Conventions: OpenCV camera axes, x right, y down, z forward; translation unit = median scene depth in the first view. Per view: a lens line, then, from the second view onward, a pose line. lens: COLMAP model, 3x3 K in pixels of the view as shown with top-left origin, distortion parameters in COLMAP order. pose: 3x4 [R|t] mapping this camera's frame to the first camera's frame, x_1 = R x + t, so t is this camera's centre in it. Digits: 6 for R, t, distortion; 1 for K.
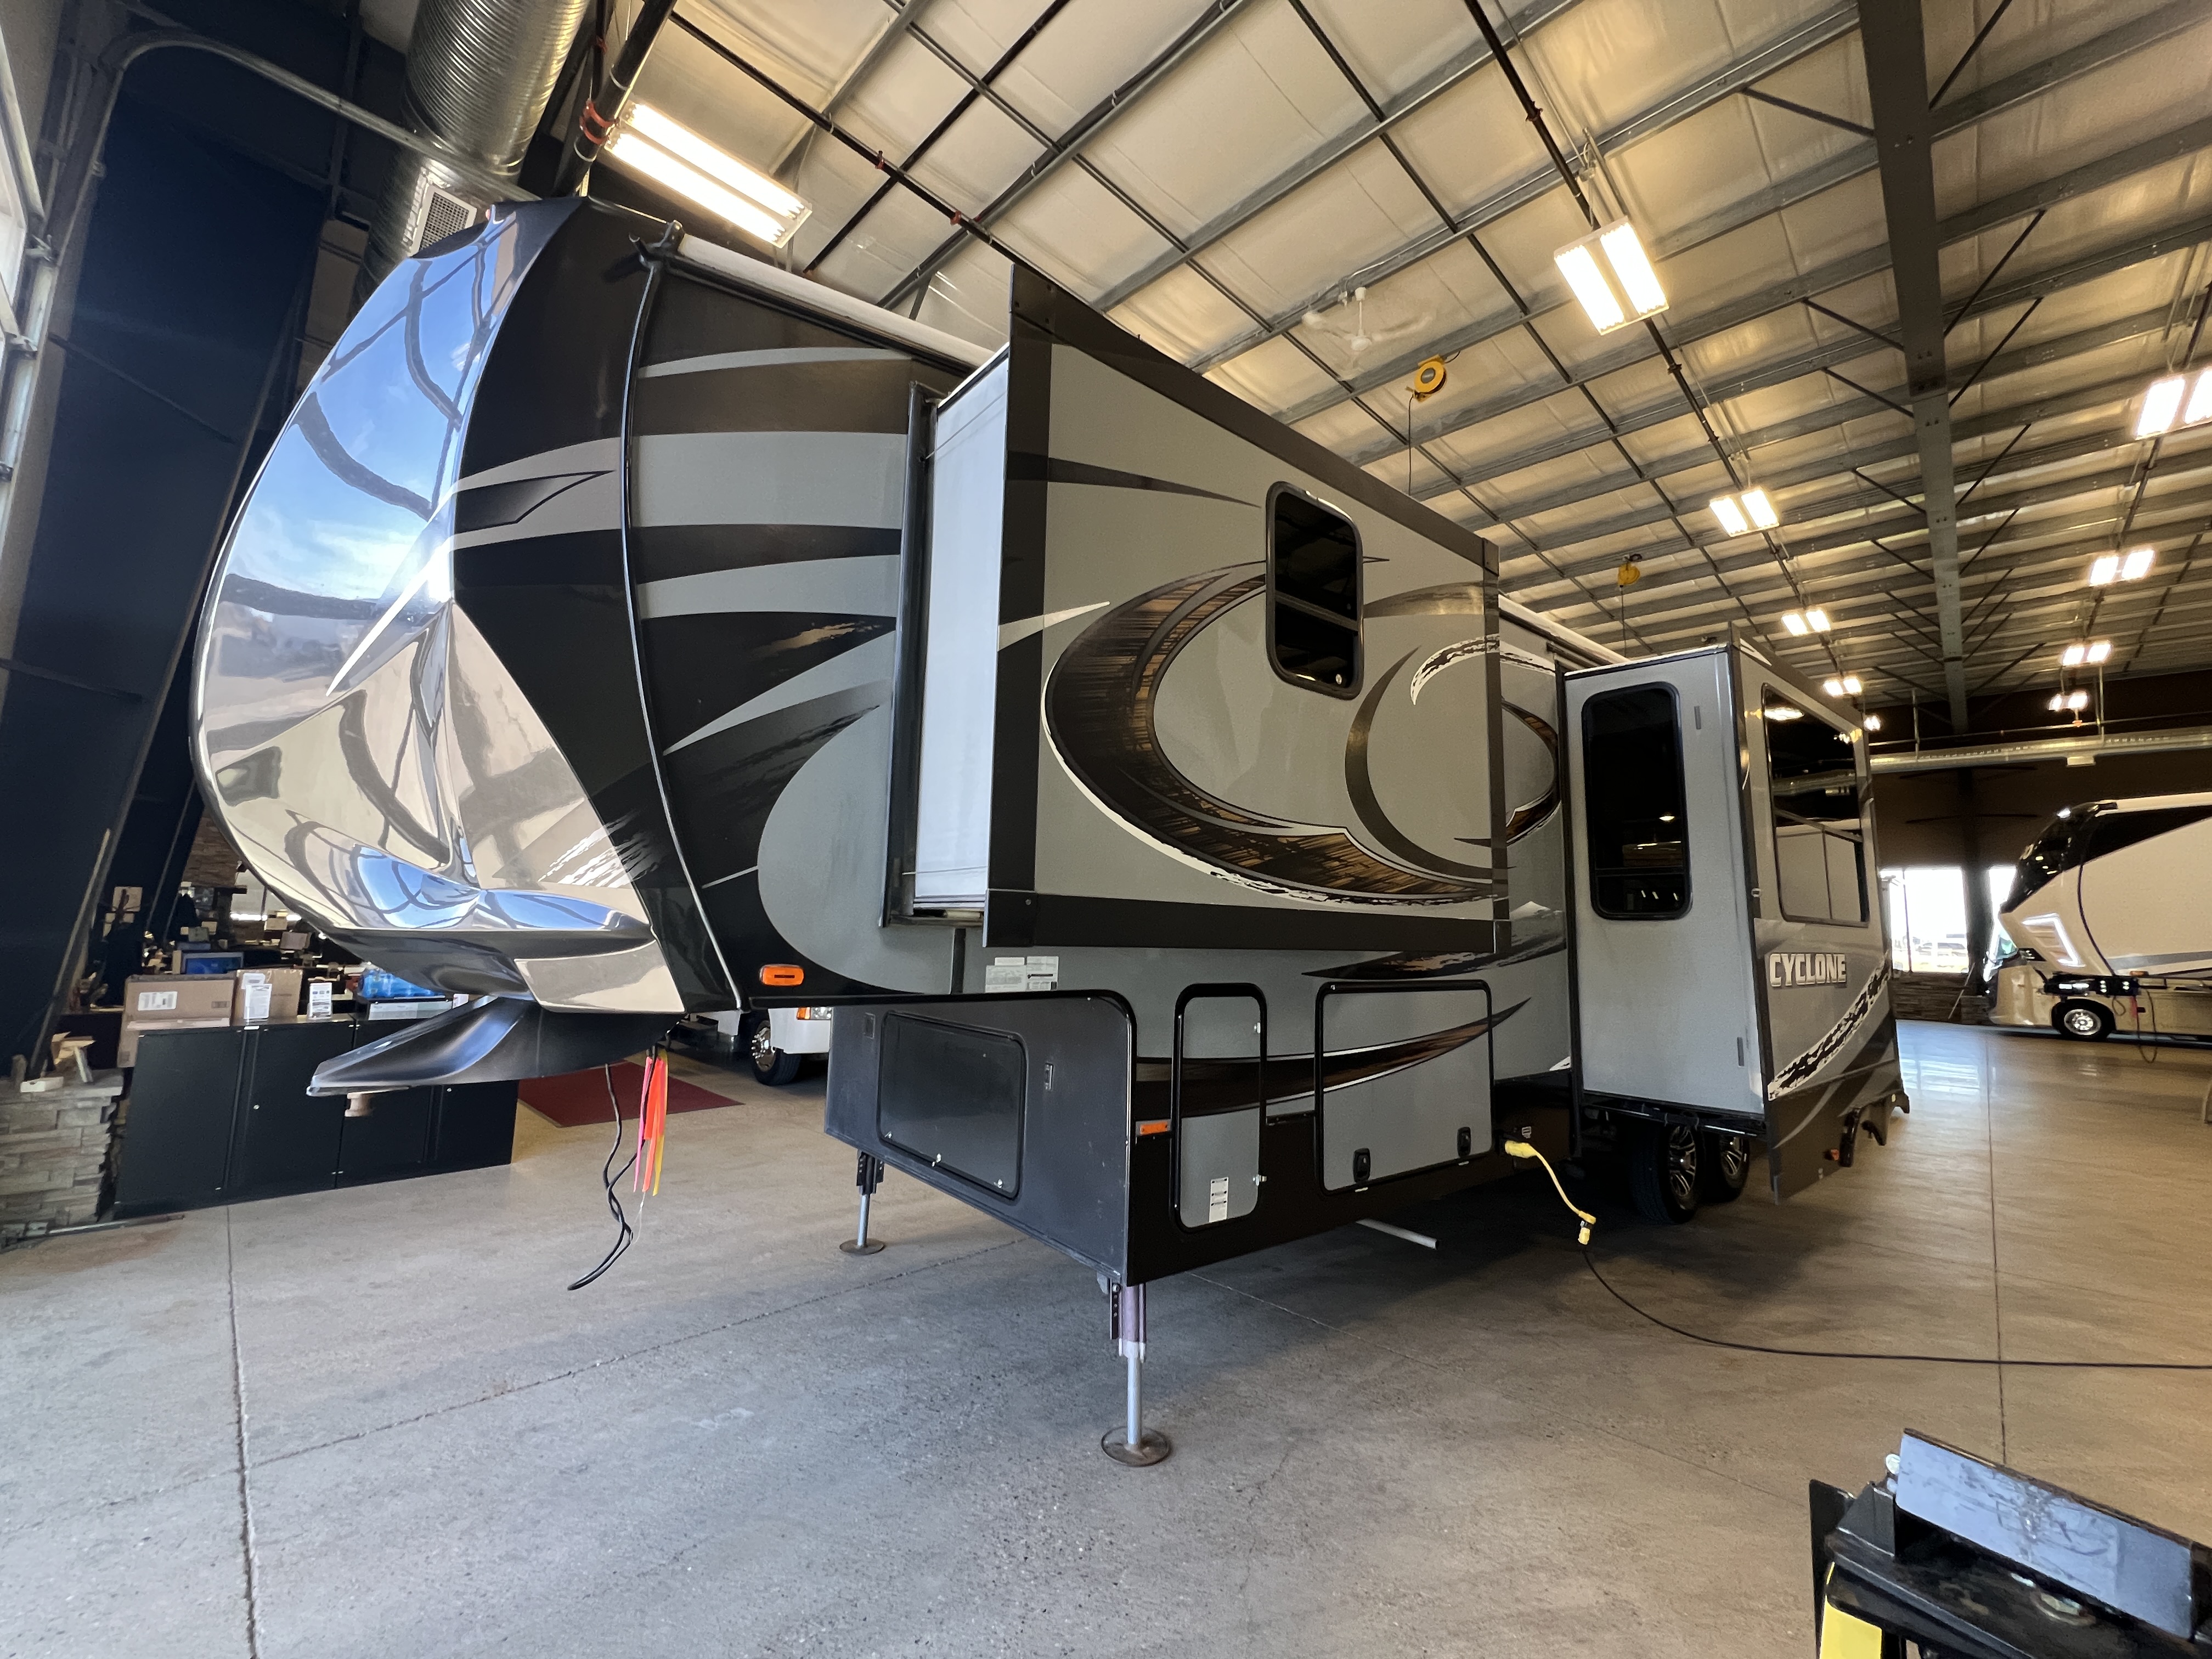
lens RADIAL K [[881.4, 0, 1096.1], [0, 881.4, 820.6], [0, 0, 1]] dist [0.001467, 0.000107]
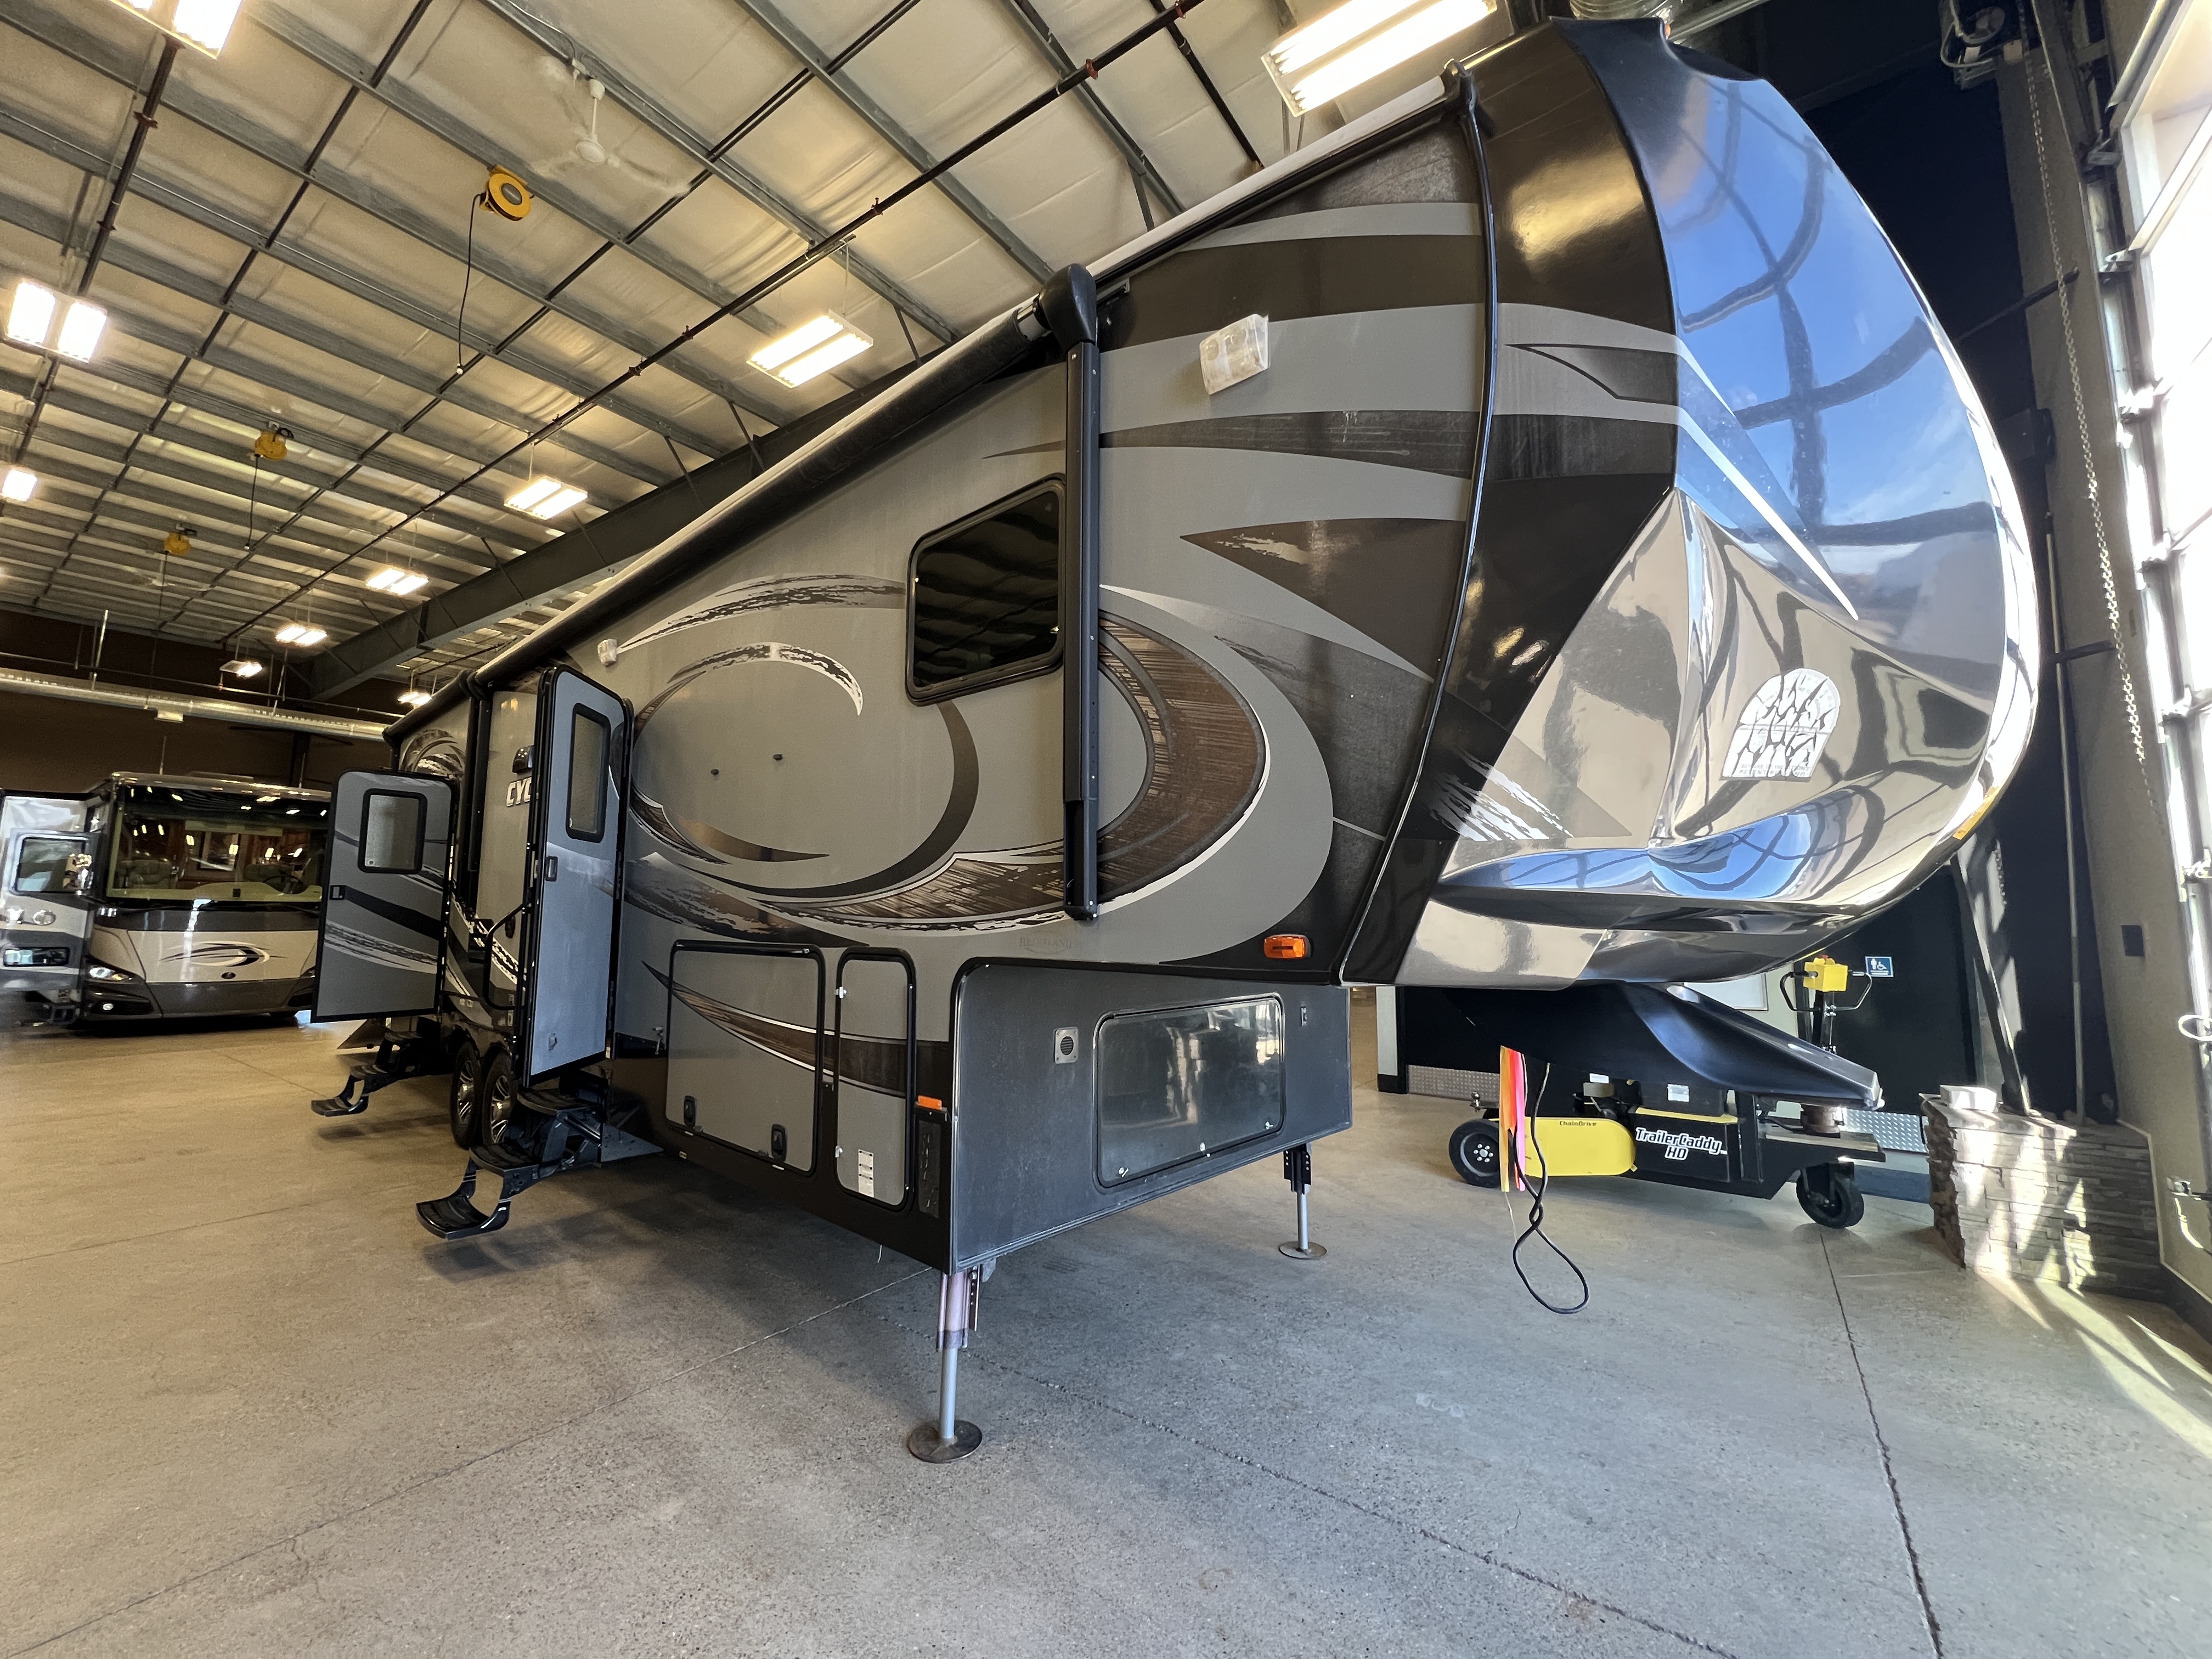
lens RADIAL K [[881.4, 0, 1099.2], [0, 881.4, 823.7], [0, 0, 1]] dist [0.001467, 0.000107]
pose [[-0.163869, 0.079245, 0.983294, -1.048908], [-0.135317, 0.985541, -0.101977, 0.144987], [-0.977157, -0.149767, -0.150776, 1.231351]]
